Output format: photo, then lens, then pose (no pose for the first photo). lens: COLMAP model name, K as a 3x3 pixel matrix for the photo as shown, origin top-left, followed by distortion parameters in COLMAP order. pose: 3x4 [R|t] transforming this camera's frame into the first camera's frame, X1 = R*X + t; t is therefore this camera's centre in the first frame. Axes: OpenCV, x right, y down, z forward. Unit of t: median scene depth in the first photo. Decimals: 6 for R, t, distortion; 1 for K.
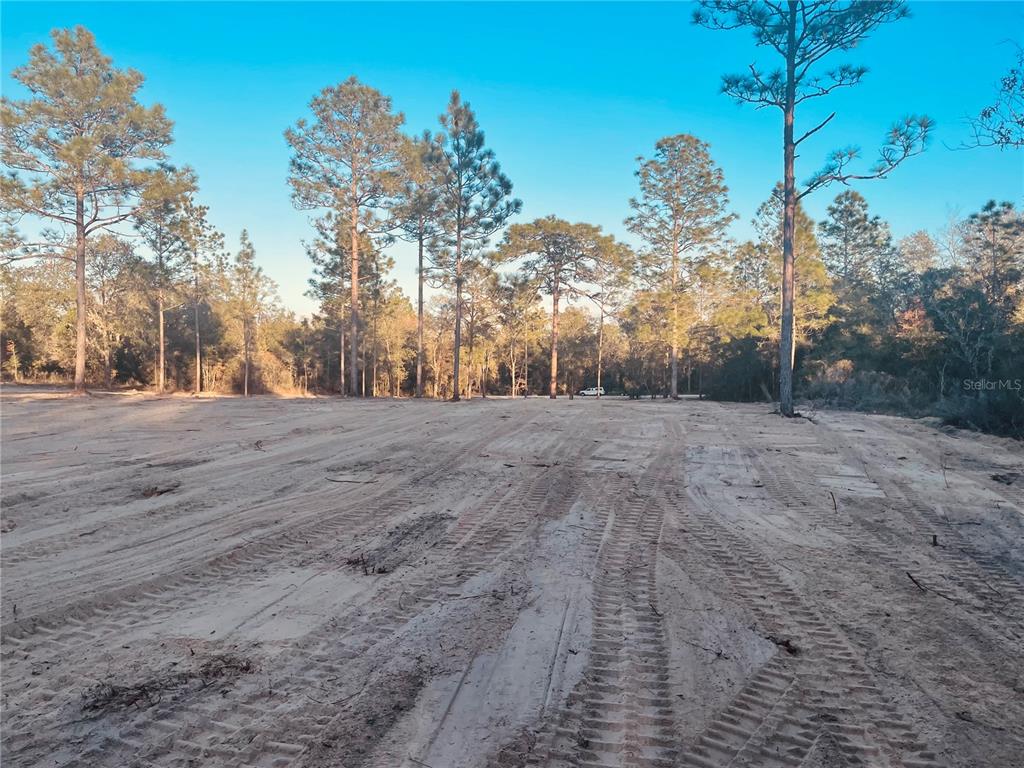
lens RADIAL K [[784.0, 0, 512.6], [0, 784.0, 378.4], [0, 0, 1]] dist [0.089694, -0.131792]
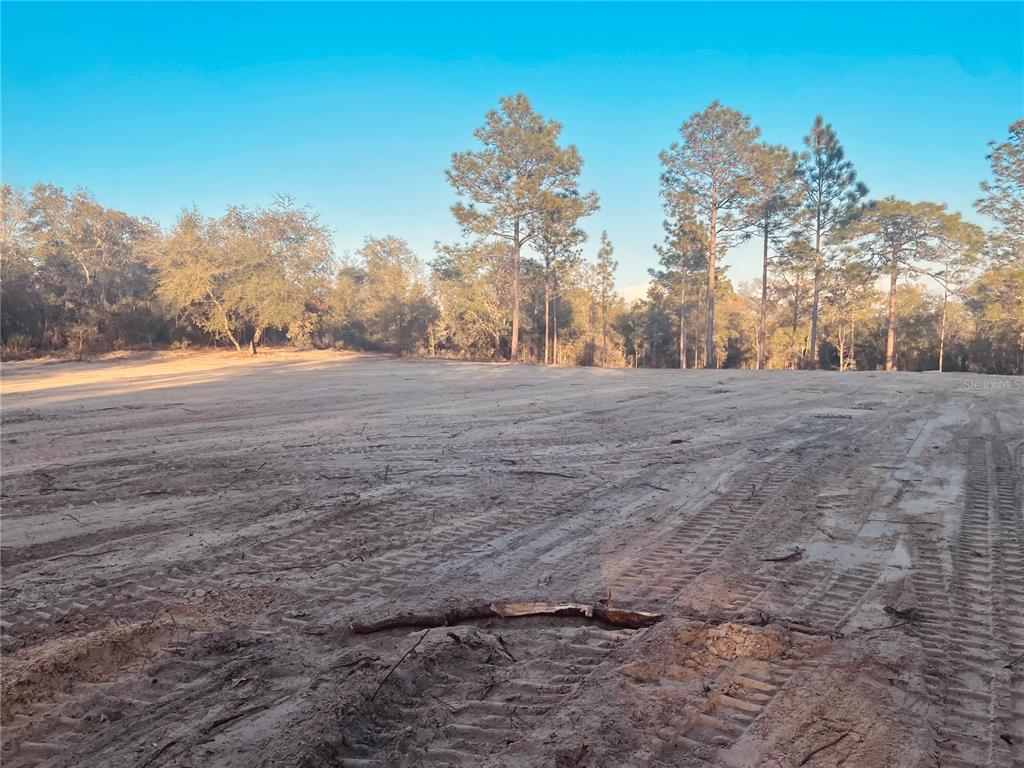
lens RADIAL K [[784.0, 0, 512.6], [0, 784.0, 378.4], [0, 0, 1]] dist [0.089694, -0.131792]
pose [[0.929745, 0.016930, -0.367814, -0.026833], [-0.008810, 0.999679, 0.023746, 0.008443], [0.368098, -0.018838, 0.929596, -0.160784]]
